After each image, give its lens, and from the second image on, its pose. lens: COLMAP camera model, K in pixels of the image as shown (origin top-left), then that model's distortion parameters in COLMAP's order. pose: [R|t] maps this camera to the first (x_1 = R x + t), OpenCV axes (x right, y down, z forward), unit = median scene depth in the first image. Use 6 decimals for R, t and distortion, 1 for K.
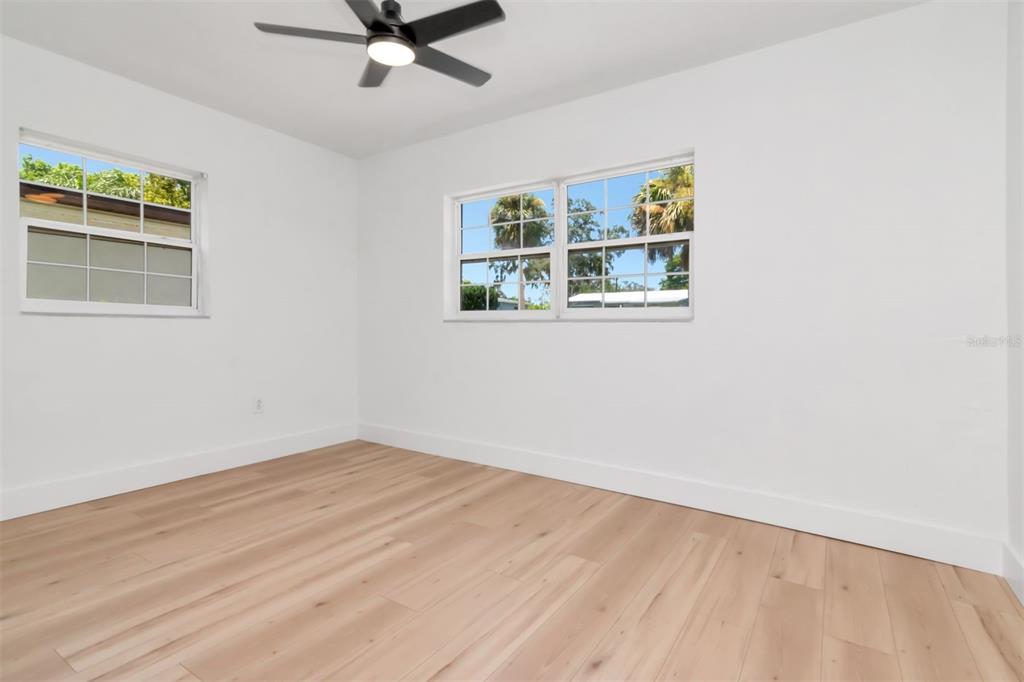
lens RADIAL K [[497.9, 0, 512.0], [0, 497.9, 341.0], [0, 0, 1]] dist [0.002876, 0.000740]
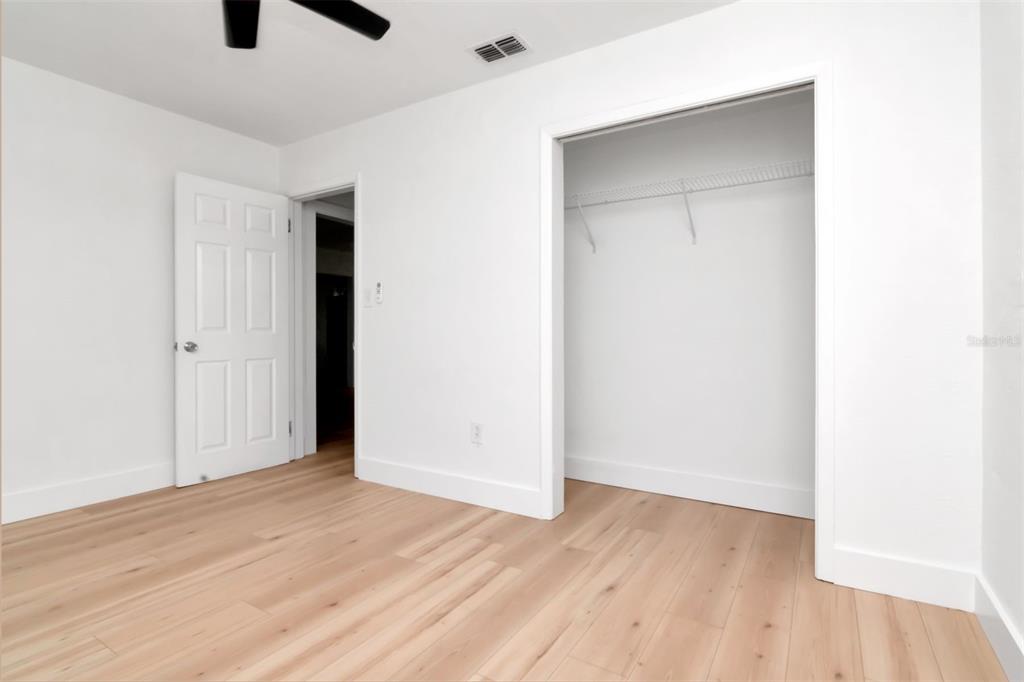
lens RADIAL K [[501.9, 0, 517.3], [0, 501.9, 341.3], [0, 0, 1]] dist [-0.001259, -0.012678]
pose [[-0.999628, -0.004280, -0.026944, -0.506800], [-0.005353, 0.999189, 0.039898, -0.039396], [0.026752, 0.040027, -0.998840, 1.392393]]
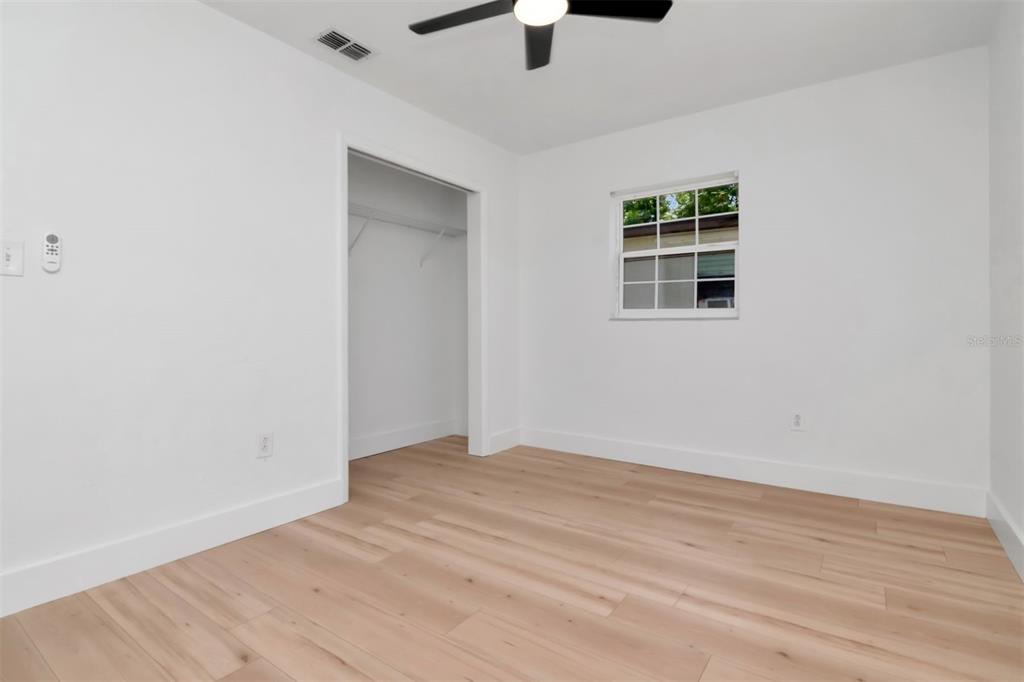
lens RADIAL K [[501.9, 0, 517.3], [0, 501.9, 341.3], [0, 0, 1]] dist [-0.001259, -0.012678]
pose [[-0.028623, 0.019318, -0.999404, 0.486751], [-0.024145, 0.999508, 0.020012, -0.016246], [0.999299, 0.024704, -0.028142, 0.773543]]
